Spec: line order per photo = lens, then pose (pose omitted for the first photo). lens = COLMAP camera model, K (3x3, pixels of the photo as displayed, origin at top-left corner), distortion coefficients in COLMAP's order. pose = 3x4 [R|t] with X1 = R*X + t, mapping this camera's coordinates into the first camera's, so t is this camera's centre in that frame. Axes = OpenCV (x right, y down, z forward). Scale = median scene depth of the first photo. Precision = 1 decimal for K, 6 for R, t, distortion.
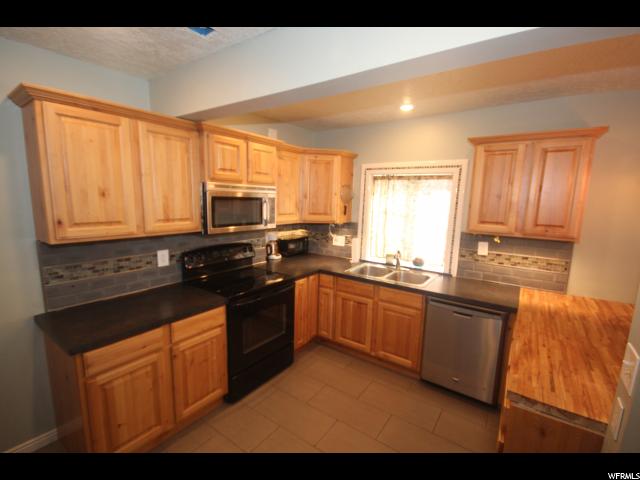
lens RADIAL K [[296.6, 0, 317.5], [0, 296.6, 243.6], [0, 0, 1]] dist [-0.006020, -0.002247]
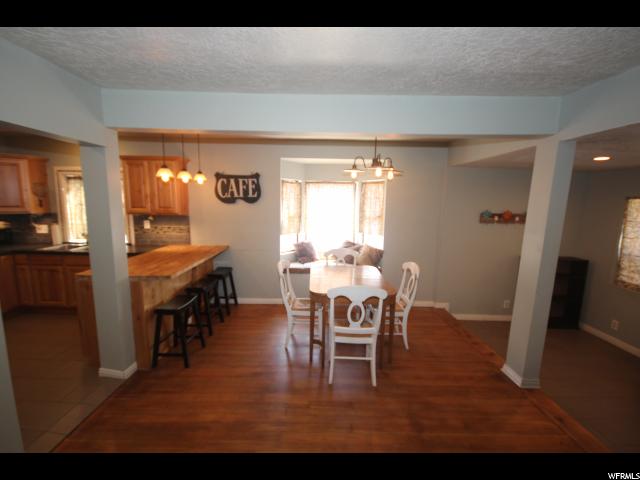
lens RADIAL K [[296.6, 0, 317.3], [0, 296.6, 244.1], [0, 0, 1]] dist [-0.006020, -0.002247]
pose [[0.813559, -0.096602, 0.573401, 0.390213], [0.094715, 0.994949, 0.033236, 0.159301], [-0.573716, 0.027270, 0.818600, -0.844491]]
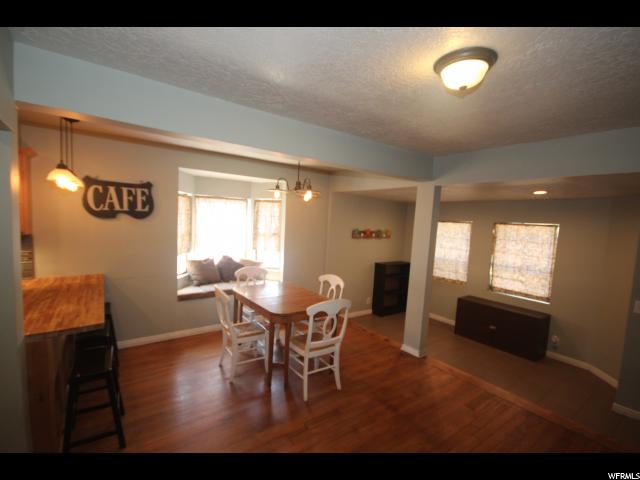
lens RADIAL K [[296.6, 0, 319.9], [0, 296.6, 244.1], [0, 0, 1]] dist [-0.006020, -0.002247]
pose [[0.315182, -0.088311, 0.944914, 0.066810], [0.110709, 0.992285, 0.055811, 0.082741], [-0.942552, 0.087020, 0.322527, -0.472275]]
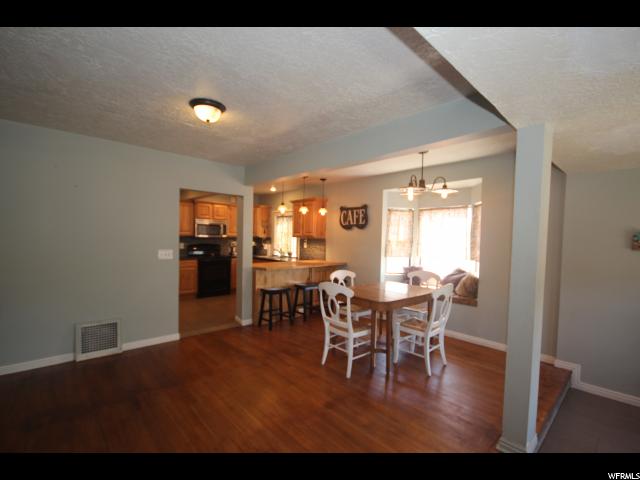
lens RADIAL K [[296.6, 0, 318.7], [0, 296.6, 244.5], [0, 0, 1]] dist [-0.006020, -0.002247]
pose [[0.978727, -0.002266, -0.205155, 1.167500], [-0.026261, 0.990330, -0.136222, 0.336994], [0.203480, 0.138712, 0.969203, -1.287483]]
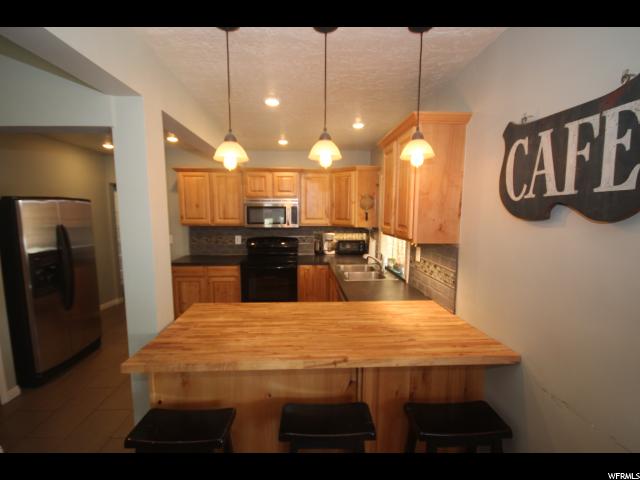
lens RADIAL K [[296.6, 0, 319.5], [0, 296.6, 242.8], [0, 0, 1]] dist [-0.006020, -0.002247]
pose [[0.626155, 0.061836, -0.777243, 1.097548], [-0.111549, 0.993700, -0.010808, 0.026689], [0.771678, 0.093468, 0.629108, 0.186397]]
